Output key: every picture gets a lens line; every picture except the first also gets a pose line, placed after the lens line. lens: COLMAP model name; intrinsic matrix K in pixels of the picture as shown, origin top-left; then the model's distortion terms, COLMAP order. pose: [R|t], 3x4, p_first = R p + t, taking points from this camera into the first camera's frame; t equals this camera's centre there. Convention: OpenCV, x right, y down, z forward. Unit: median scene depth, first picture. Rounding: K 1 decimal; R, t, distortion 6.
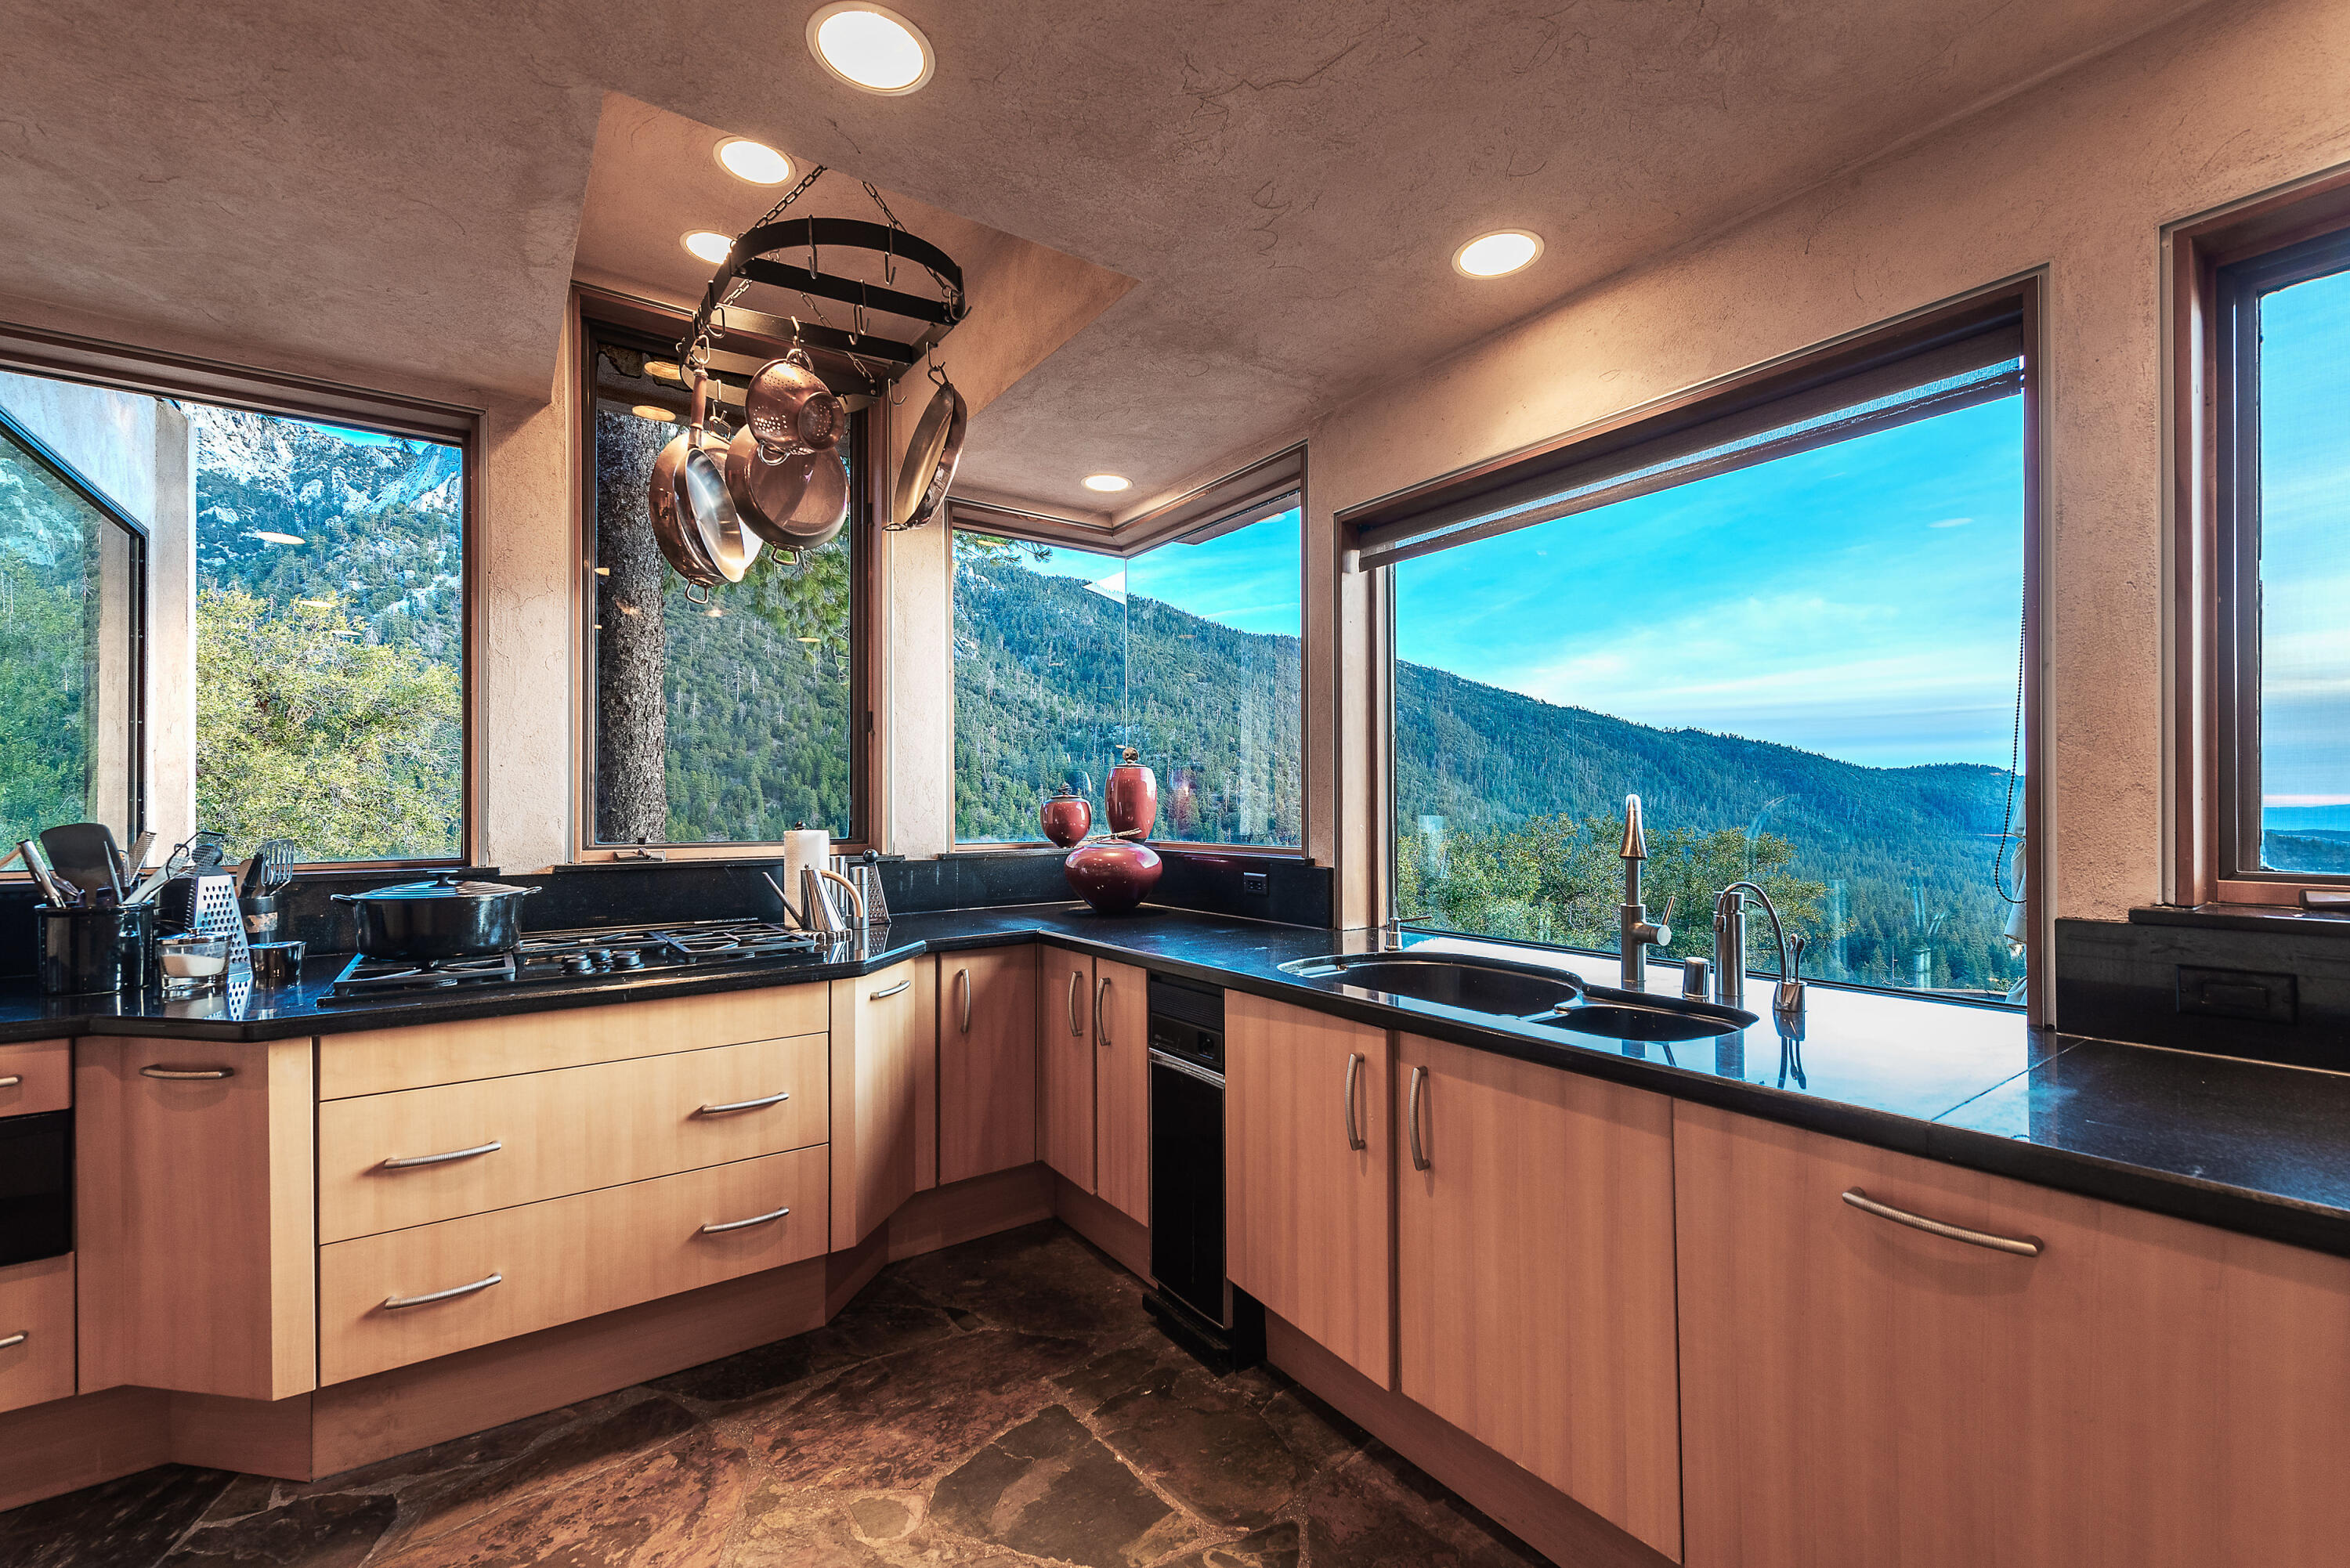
lens RADIAL K [[976.2, 0, 1175.0], [0, 976.2, 784.0], [0, 0, 1]] dist [-0.000816, -0.000141]
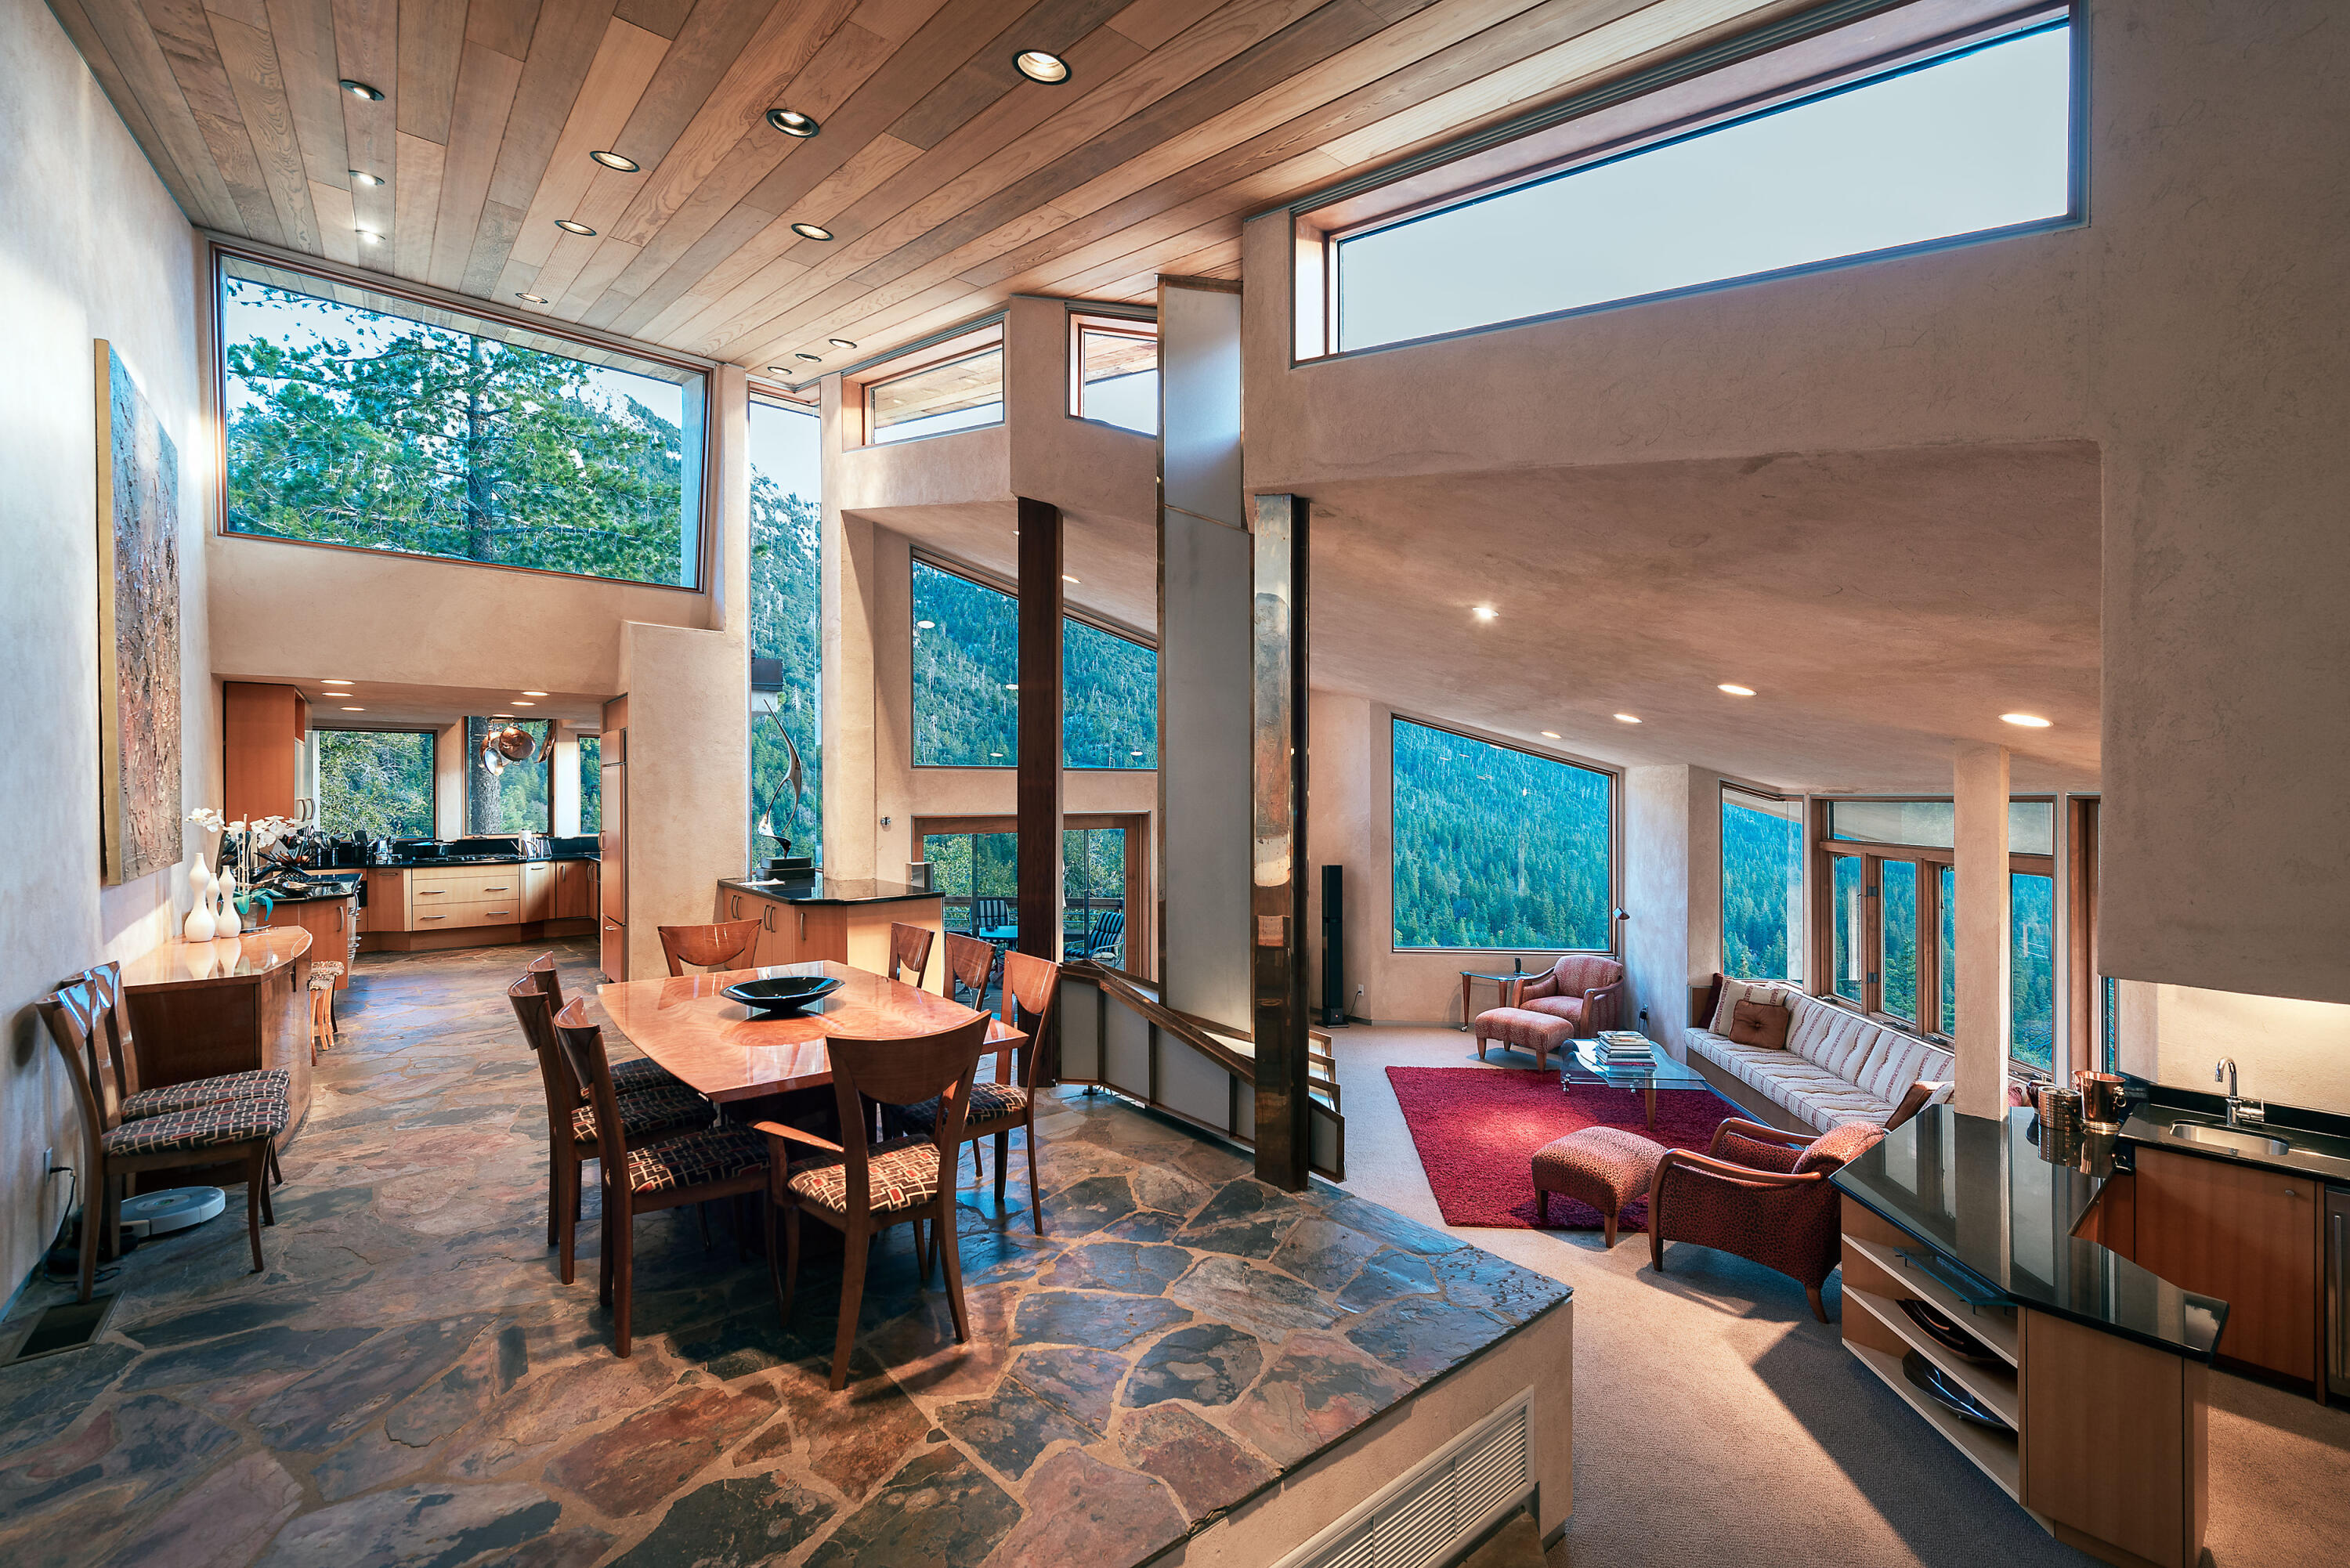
lens RADIAL K [[976.2, 0, 1175.0], [0, 976.2, 784.0], [0, 0, 1]] dist [-0.000816, -0.000141]
pose [[0.998463, 0.002713, 0.055361, 2.249595], [-0.003303, 0.999939, 0.010564, -0.211486], [-0.055329, -0.010731, 0.998410, -3.413278]]
